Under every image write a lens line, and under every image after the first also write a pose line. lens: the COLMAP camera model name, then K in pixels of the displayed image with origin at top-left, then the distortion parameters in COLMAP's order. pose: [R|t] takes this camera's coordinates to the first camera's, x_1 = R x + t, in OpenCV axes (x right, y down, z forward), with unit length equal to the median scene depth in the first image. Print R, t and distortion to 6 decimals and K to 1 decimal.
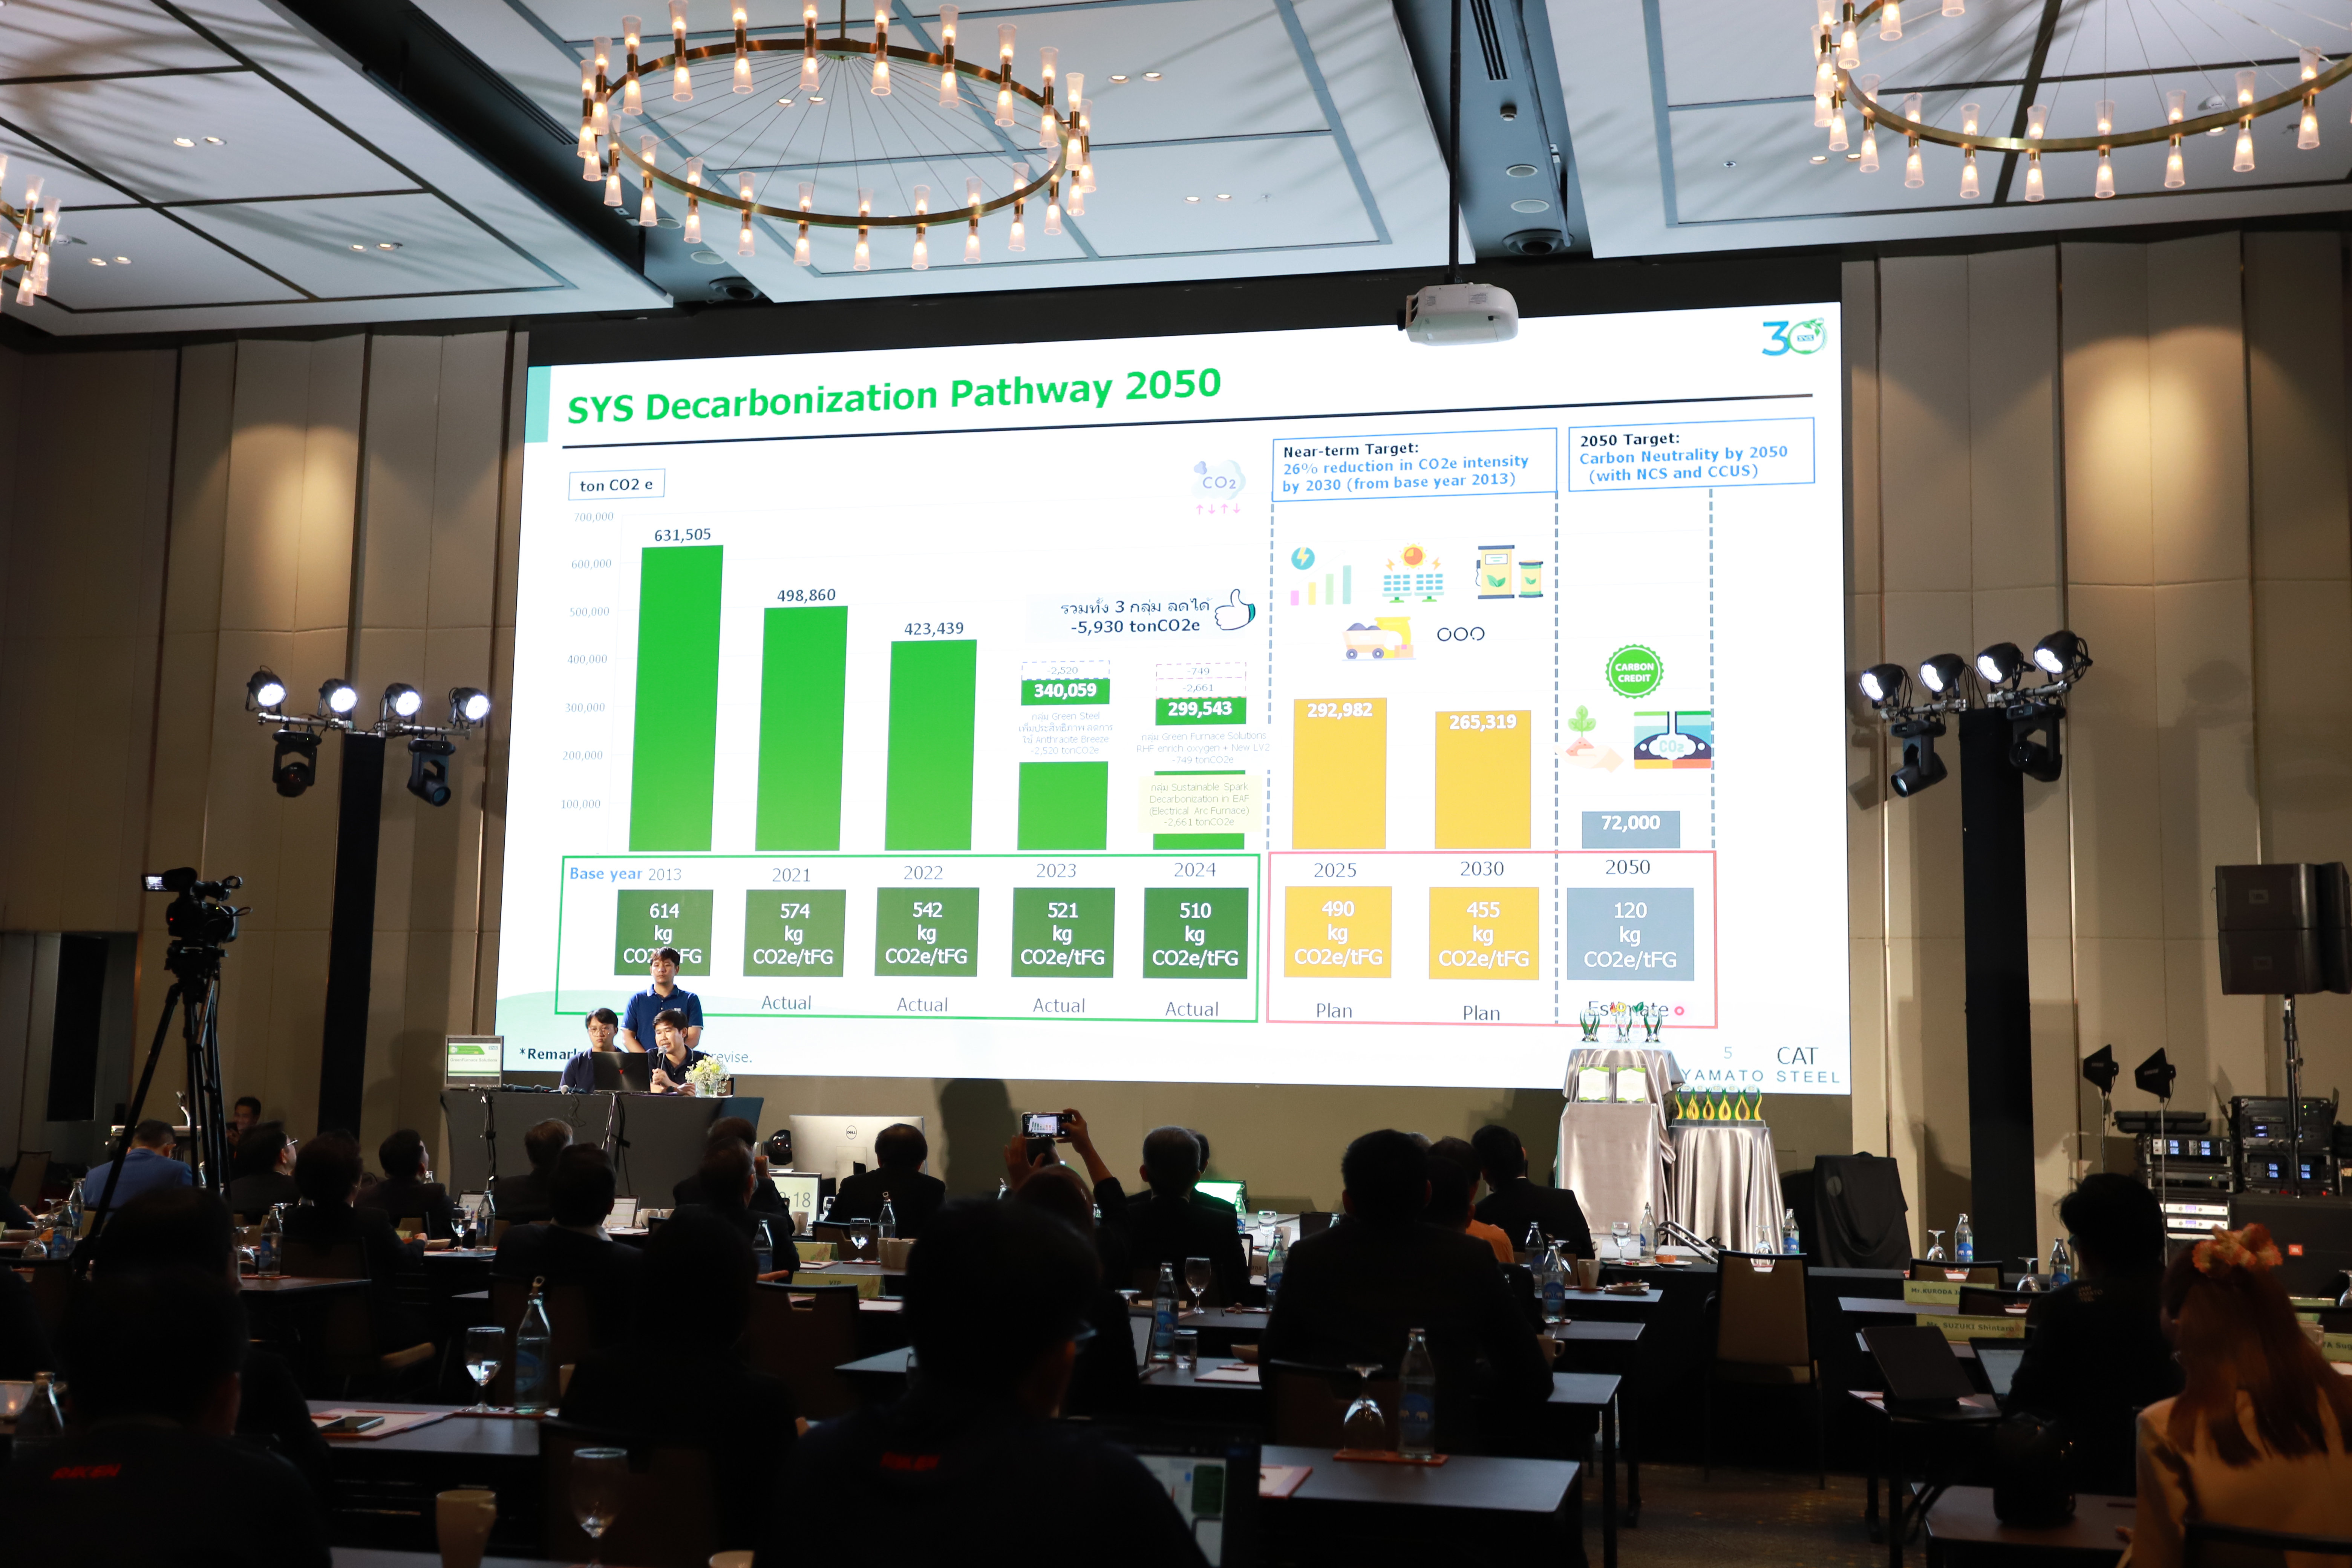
lens RADIAL K [[2523.3, 0, 1176.0], [0, 2523.3, 784.0], [0, 0, 1]] dist [0.013661, 0.108499]
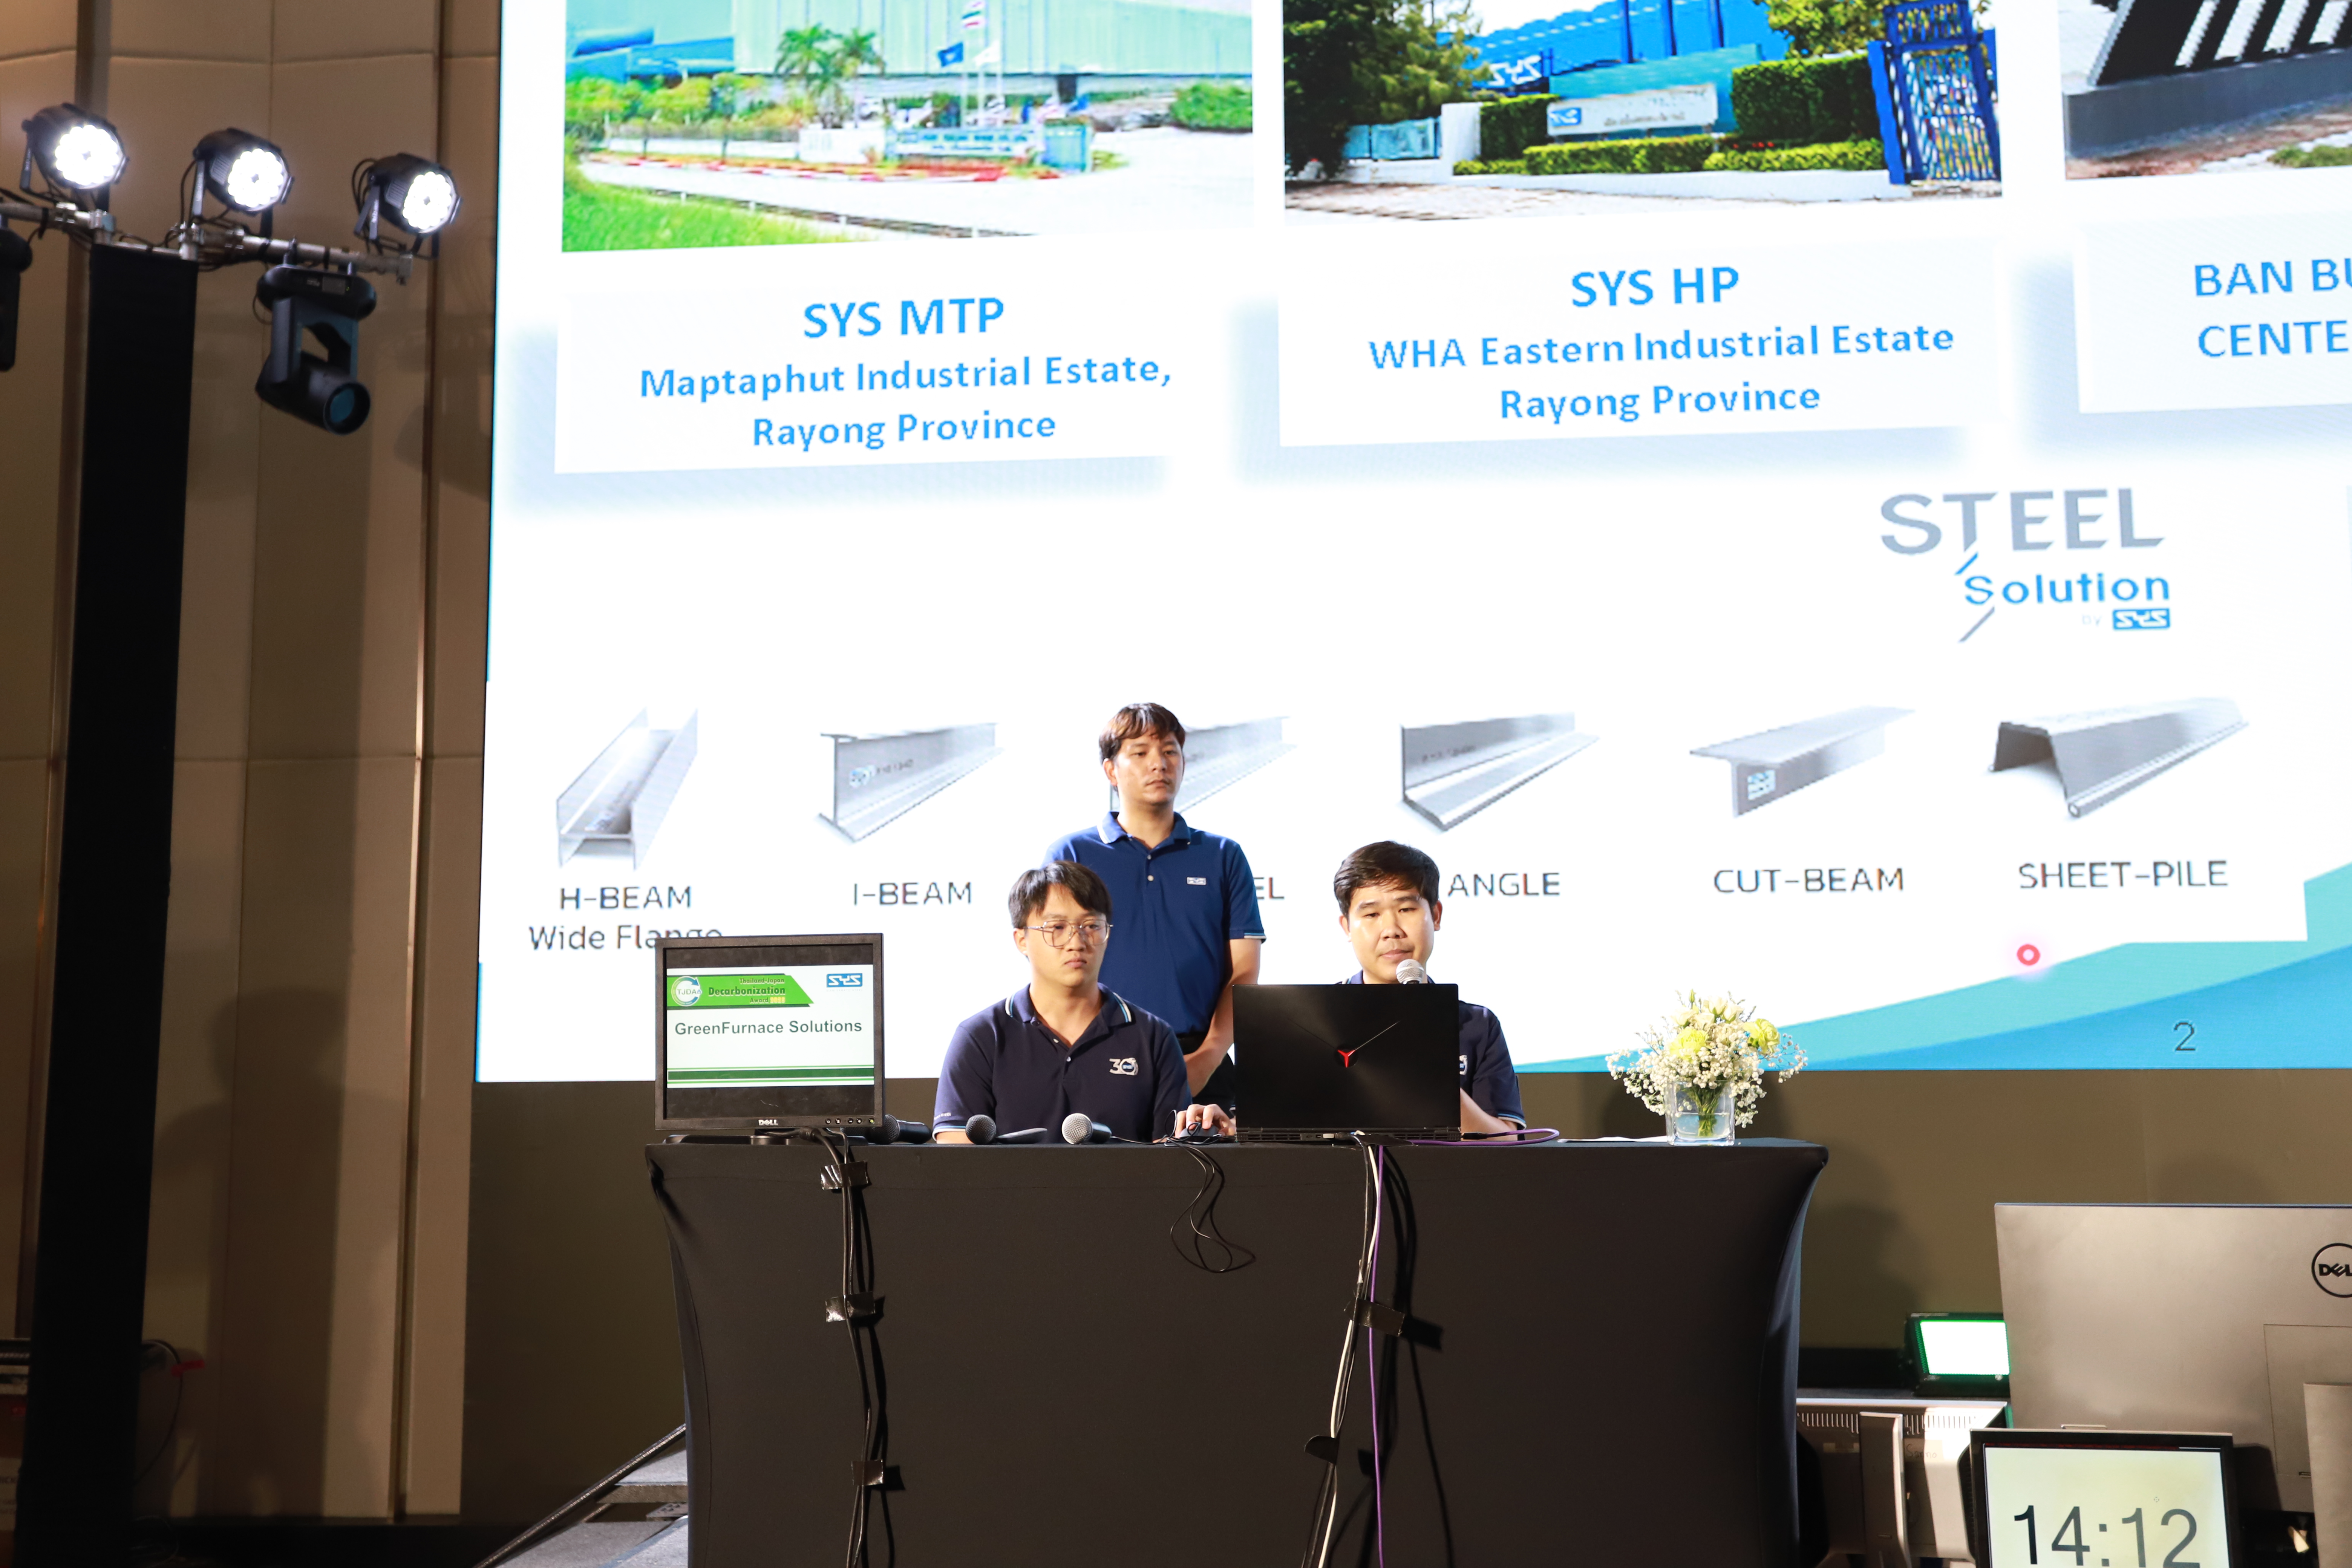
lens RADIAL K [[2523.3, 0, 1176.0], [0, 2523.3, 784.0], [0, 0, 1]] dist [0.013661, 0.108499]
pose [[0.990305, -0.008307, 0.138664, -0.215563], [0.008703, 0.999960, -0.002248, 0.067051], [-0.138639, 0.003433, 0.990337, 0.578792]]
